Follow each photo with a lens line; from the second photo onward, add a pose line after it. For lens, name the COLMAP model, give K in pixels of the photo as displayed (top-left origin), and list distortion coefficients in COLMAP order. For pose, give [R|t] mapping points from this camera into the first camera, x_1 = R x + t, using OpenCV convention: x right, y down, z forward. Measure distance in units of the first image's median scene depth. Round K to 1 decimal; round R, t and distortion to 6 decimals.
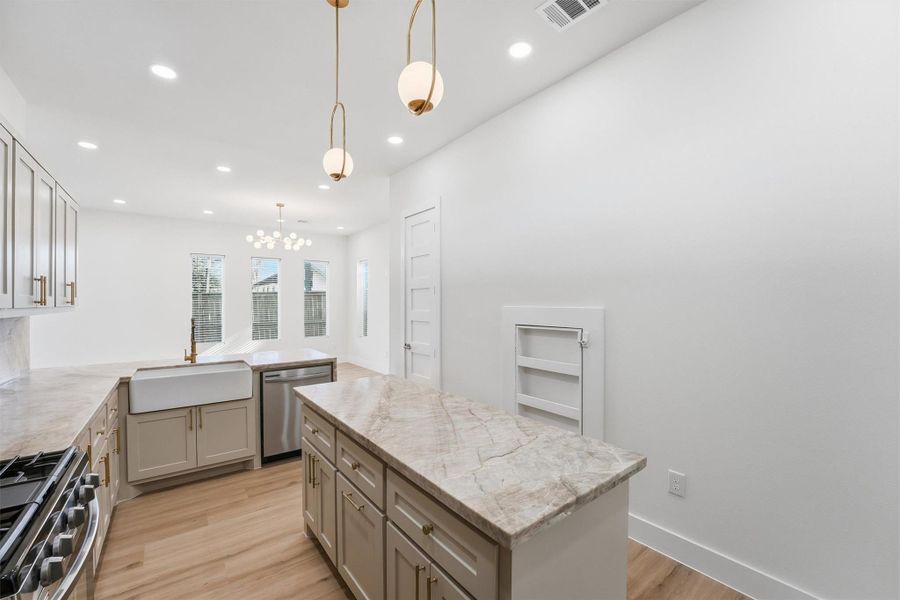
lens RADIAL K [[365.9, 0, 448.8], [0, 365.9, 303.4], [0, 0, 1]] dist [-0.023488, 0.000232]
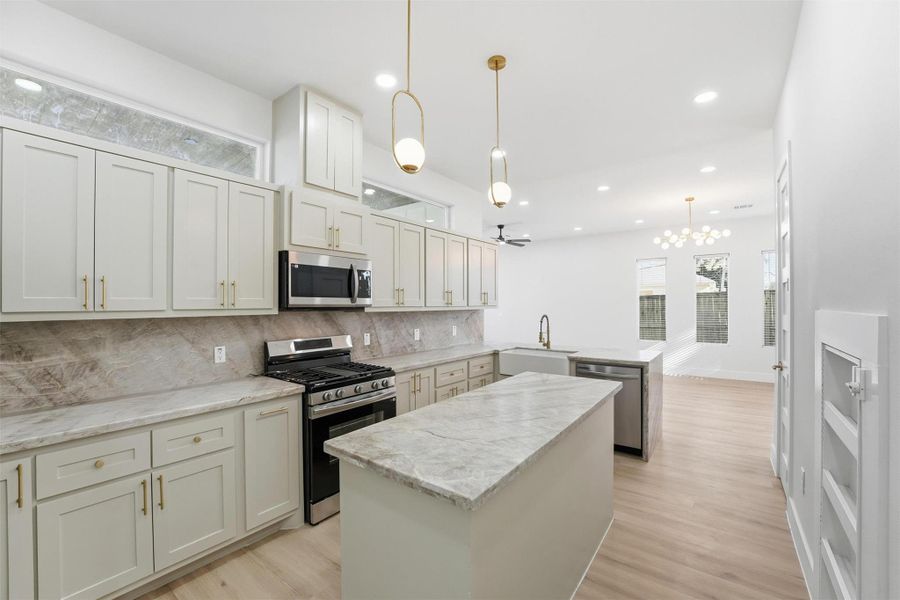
lens RADIAL K [[365.9, 0, 448.8], [0, 365.9, 303.4], [0, 0, 1]] dist [-0.023488, 0.000232]
pose [[0.261477, -0.001668, -0.965208, 0.937270], [0.000408, 0.999999, -0.001618, -0.001415], [0.965210, 0.000029, 0.261478, 0.536460]]
